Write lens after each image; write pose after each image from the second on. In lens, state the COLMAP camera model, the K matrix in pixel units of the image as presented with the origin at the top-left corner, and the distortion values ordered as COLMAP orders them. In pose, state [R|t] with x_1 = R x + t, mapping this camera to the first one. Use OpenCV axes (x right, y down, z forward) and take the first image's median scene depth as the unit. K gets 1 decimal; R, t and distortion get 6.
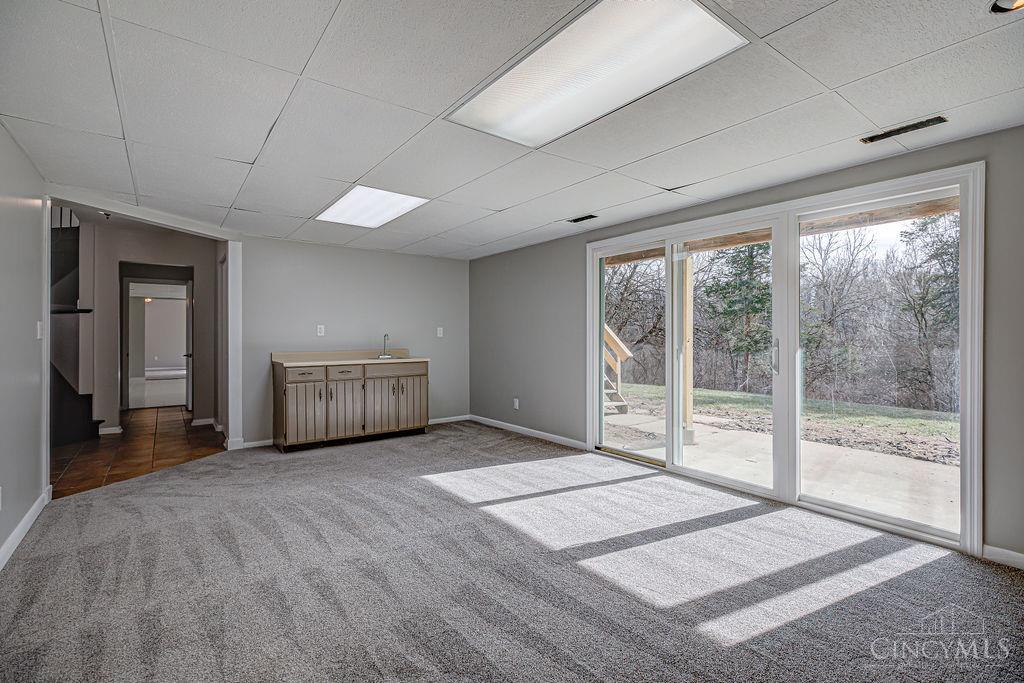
lens RADIAL K [[470.3, 0, 515.3], [0, 470.3, 338.5], [0, 0, 1]] dist [-0.003247, 0.000646]
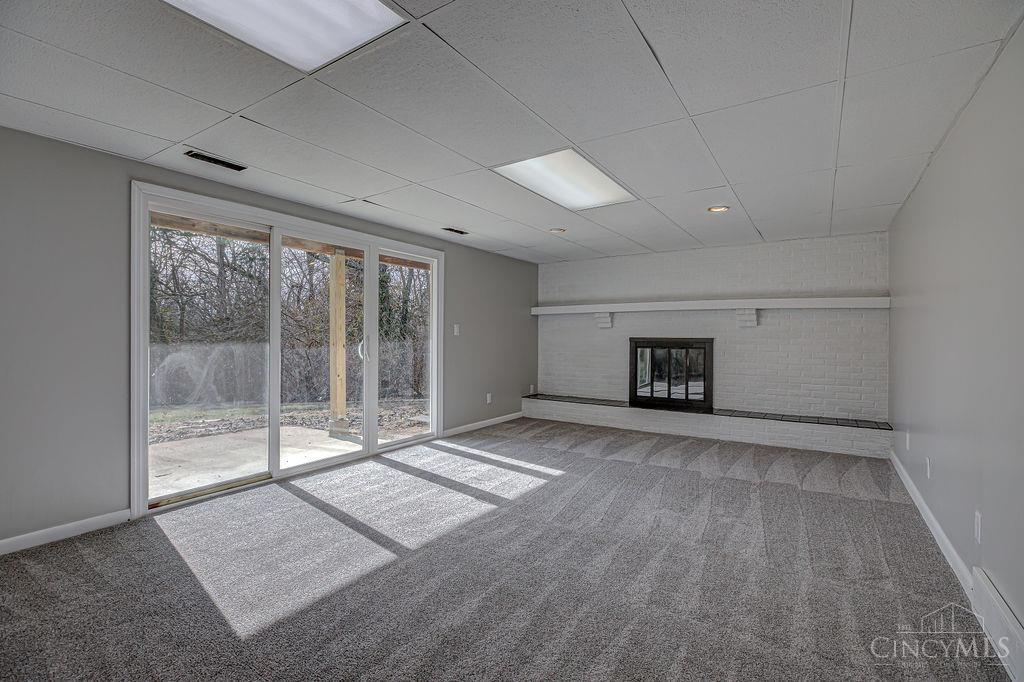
lens RADIAL K [[470.3, 0, 514.2], [0, 470.3, 337.3], [0, 0, 1]] dist [-0.003247, 0.000646]
pose [[-0.343872, -0.001258, 0.939016, -0.686259], [0.006666, 0.999971, 0.003781, 0.004194], [-0.938993, 0.007560, -0.343853, 0.867702]]
